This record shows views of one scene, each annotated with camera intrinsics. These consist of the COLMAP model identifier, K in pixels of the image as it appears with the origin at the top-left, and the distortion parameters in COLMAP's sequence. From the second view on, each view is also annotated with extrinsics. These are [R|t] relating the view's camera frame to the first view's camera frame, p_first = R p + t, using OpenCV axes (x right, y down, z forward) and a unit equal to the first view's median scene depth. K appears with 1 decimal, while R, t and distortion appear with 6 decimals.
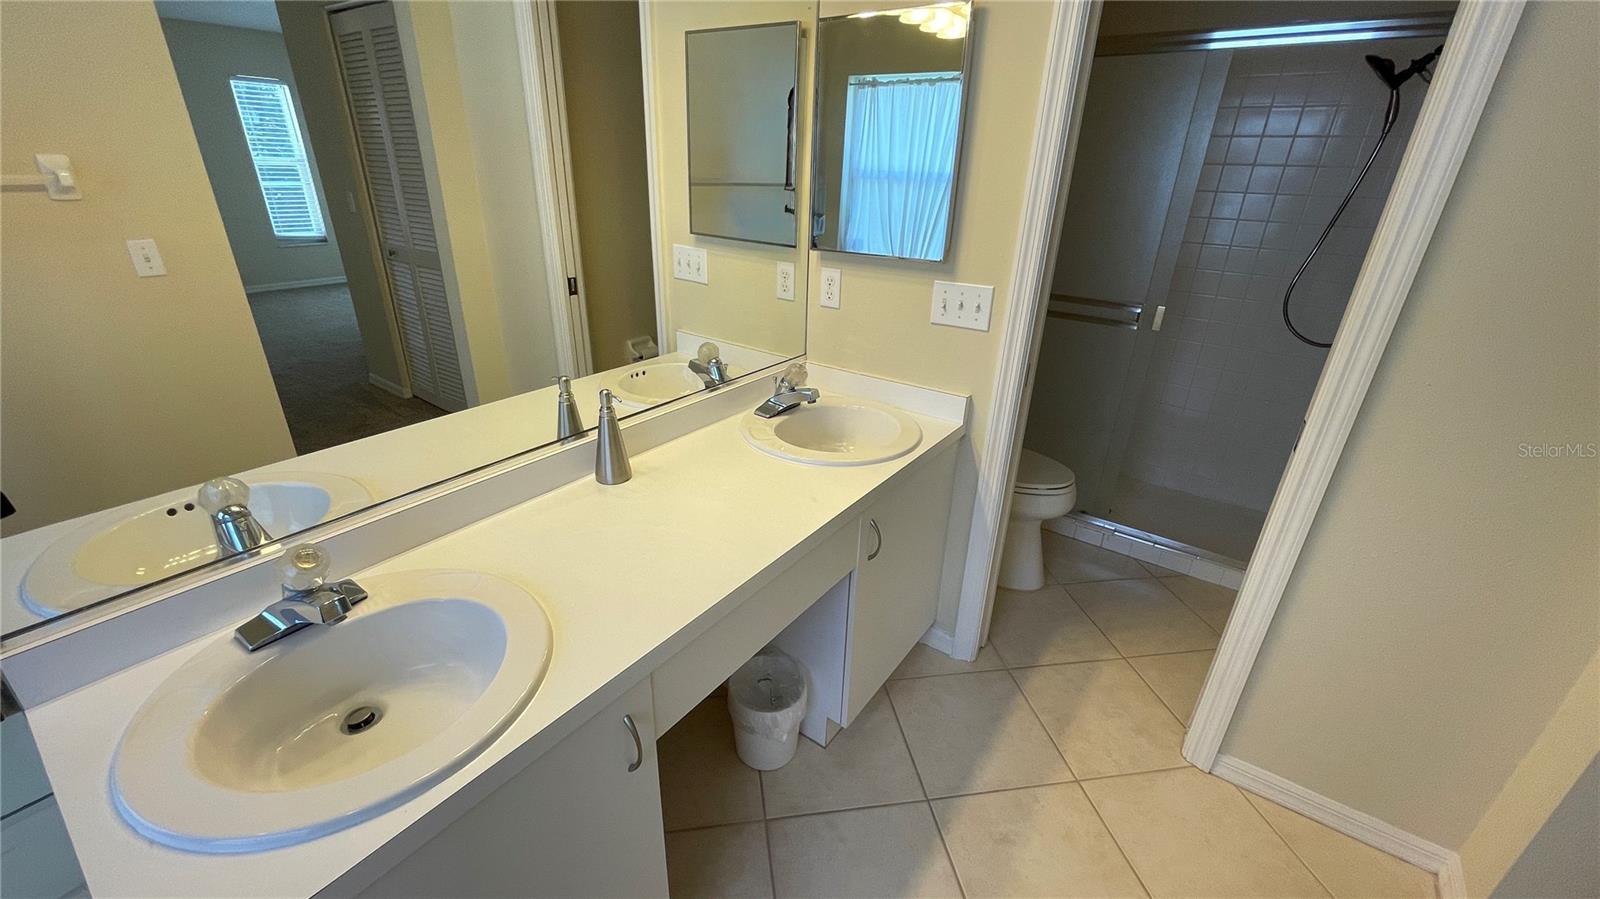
lens RADIAL K [[646.2, 0, 805.5], [0, 646.2, 447.4], [0, 0, 1]] dist [0.000322, -0.000183]
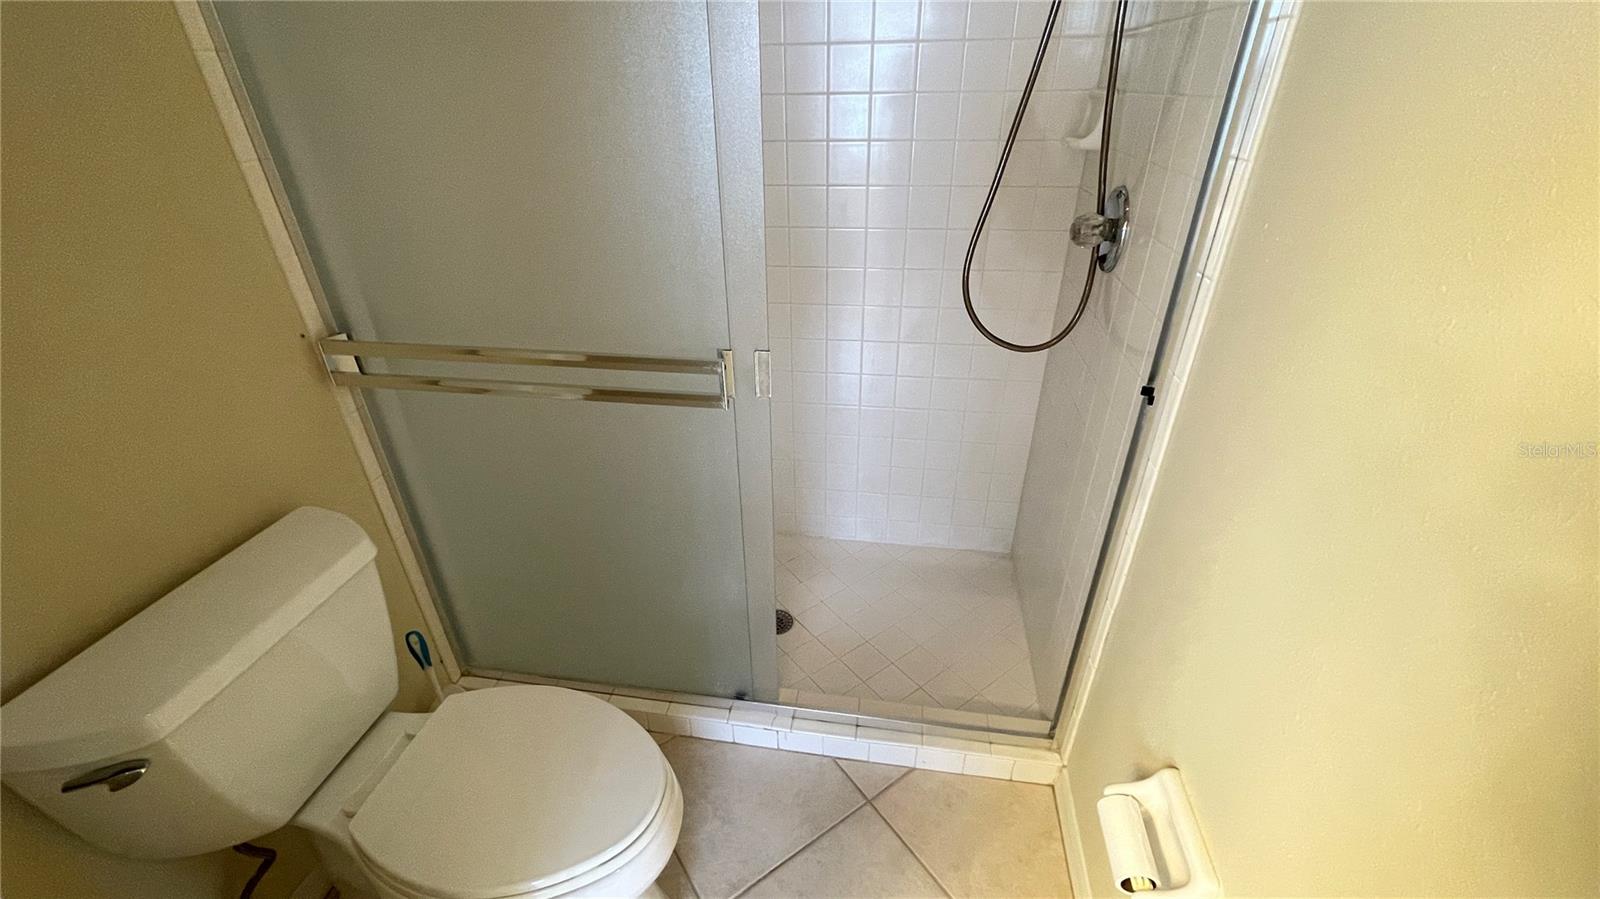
lens RADIAL K [[646.2, 0, 798.9], [0, 646.2, 444.5], [0, 0, 1]] dist [0.000322, -0.000183]
pose [[0.896694, -0.258292, 0.359480, 0.335108], [0.216250, 0.964214, 0.153386, -0.193936], [-0.386234, -0.059803, 0.920460, 0.473658]]
